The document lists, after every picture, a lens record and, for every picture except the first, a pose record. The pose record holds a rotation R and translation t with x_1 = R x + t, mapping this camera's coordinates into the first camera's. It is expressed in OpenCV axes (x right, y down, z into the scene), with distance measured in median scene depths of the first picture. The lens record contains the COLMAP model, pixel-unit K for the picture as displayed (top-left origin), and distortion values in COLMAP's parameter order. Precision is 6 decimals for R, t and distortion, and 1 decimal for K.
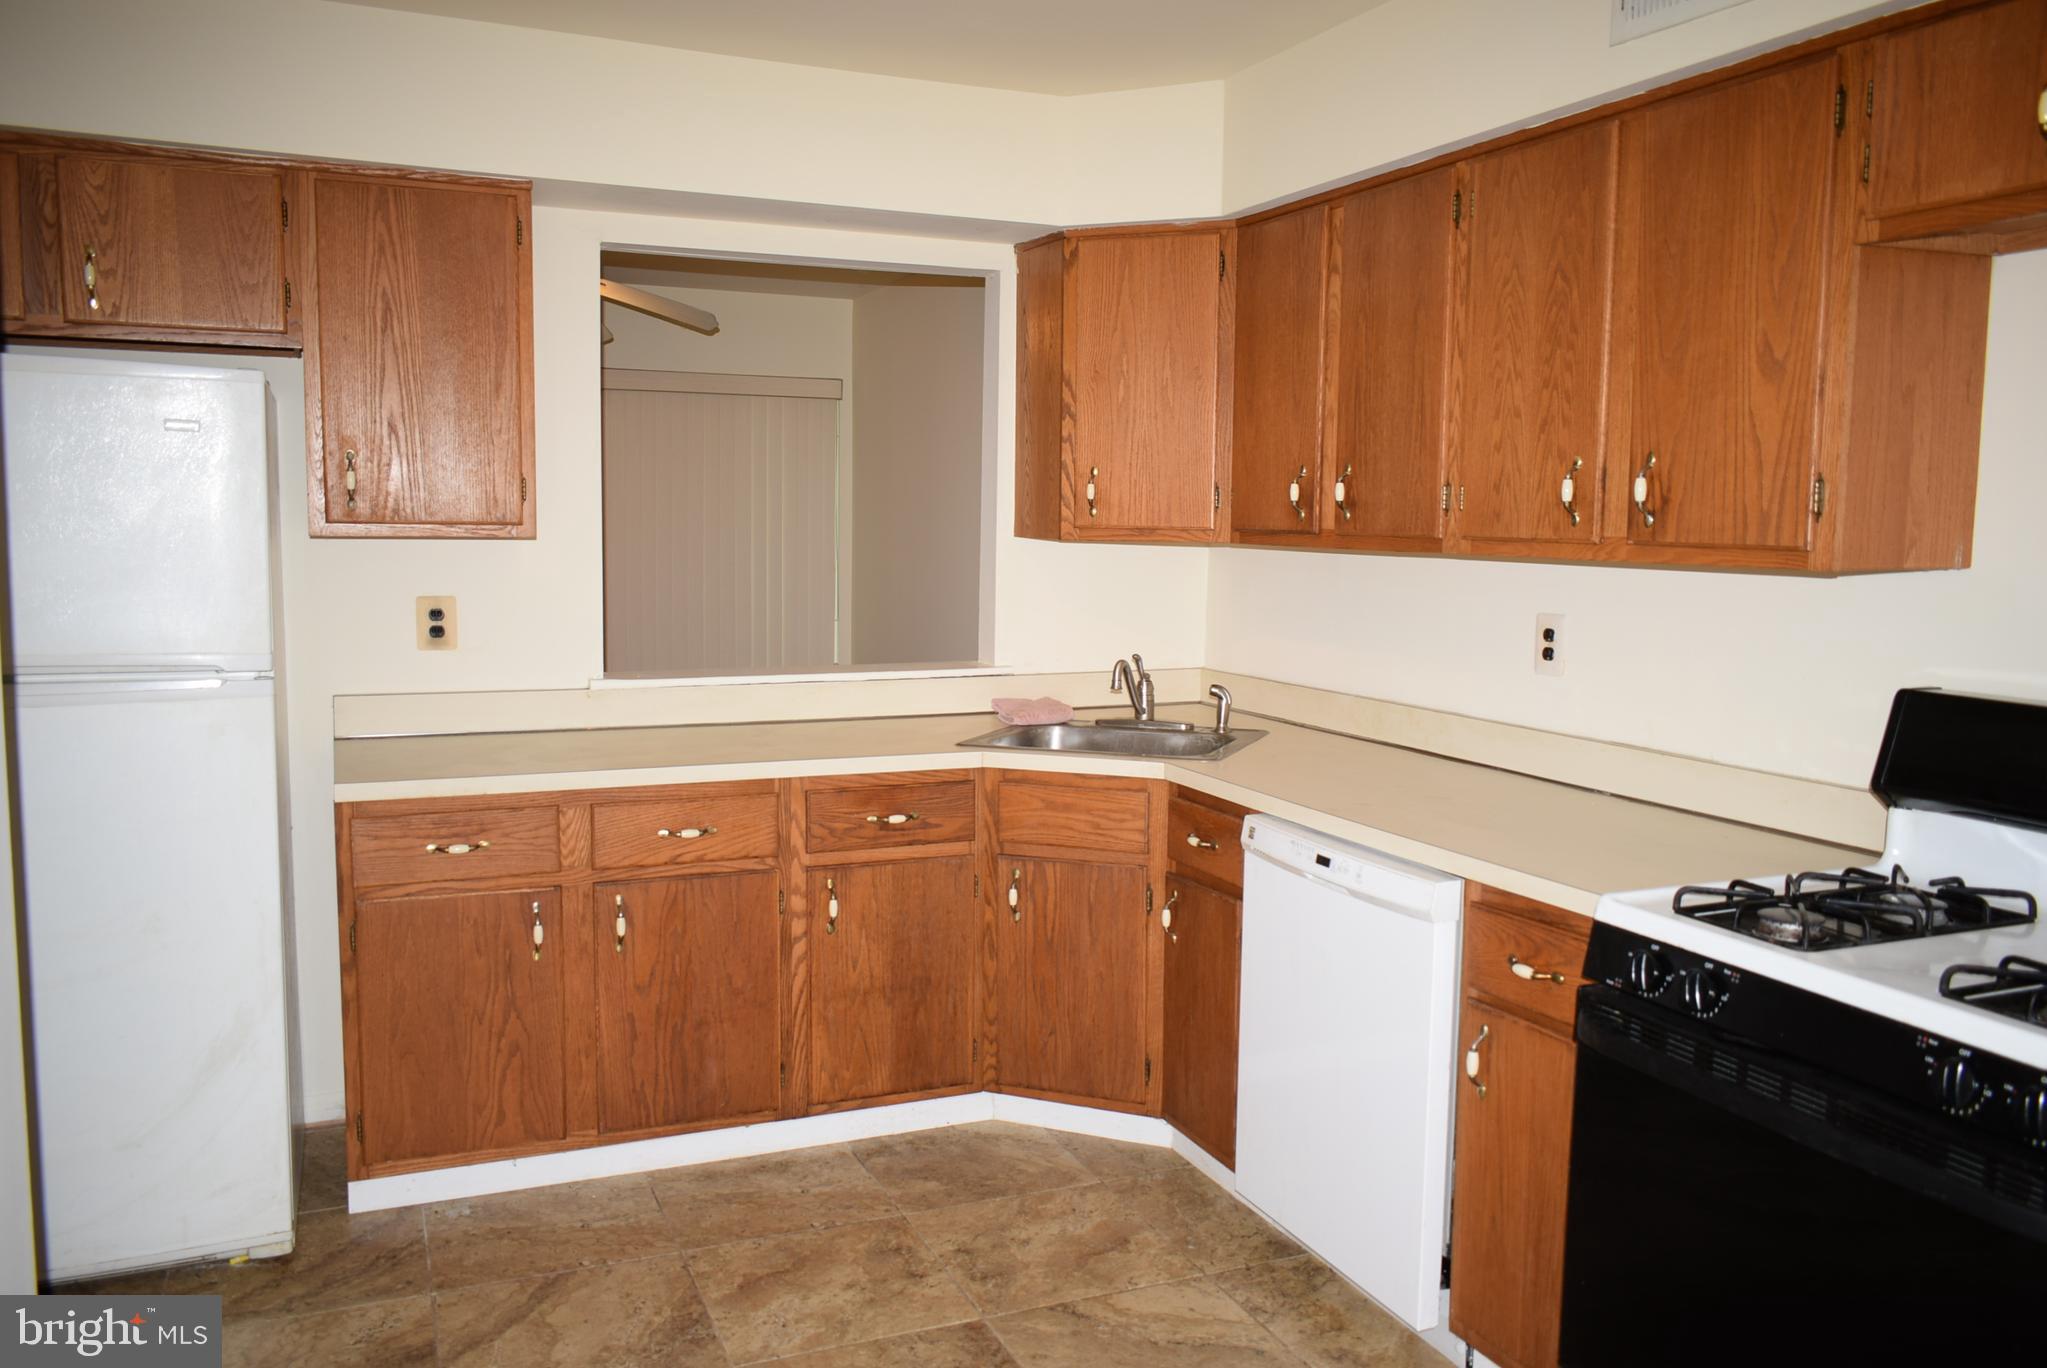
lens RADIAL K [[1591.6, 0, 1025.8], [0, 1591.6, 675.5], [0, 0, 1]] dist [-0.021145, 0.010858]
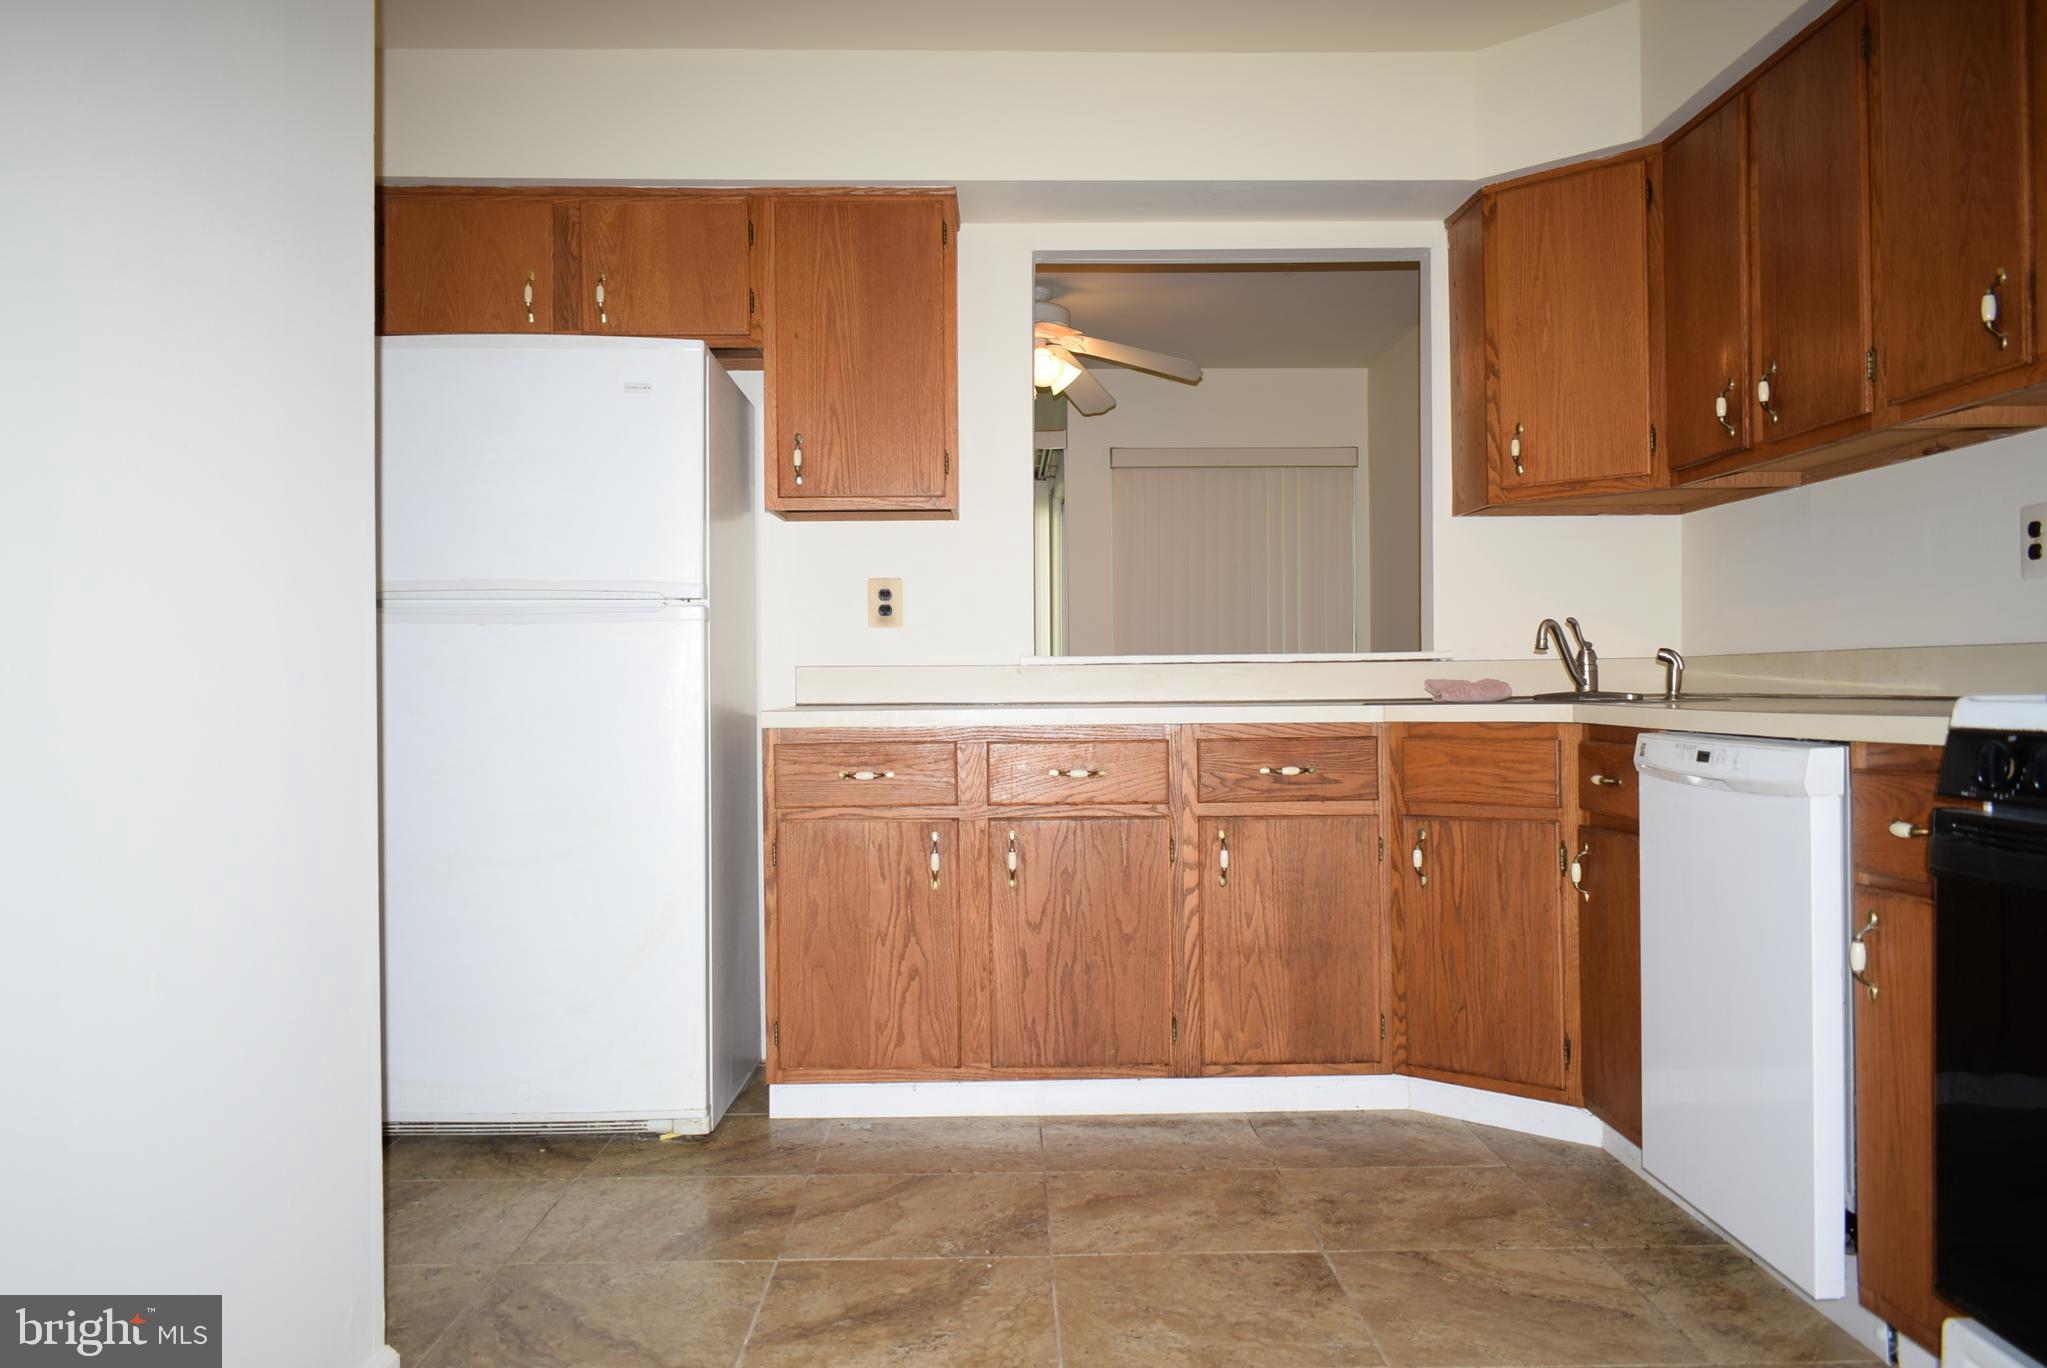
lens RADIAL K [[1591.6, 0, 1028.3], [0, 1591.6, 683.9], [0, 0, 1]] dist [-0.021145, 0.010858]
pose [[0.924027, -0.023740, -0.381589, 0.156796], [-0.017625, 0.994364, -0.104543, 0.154456], [0.381921, 0.103326, 0.918401, 0.039041]]
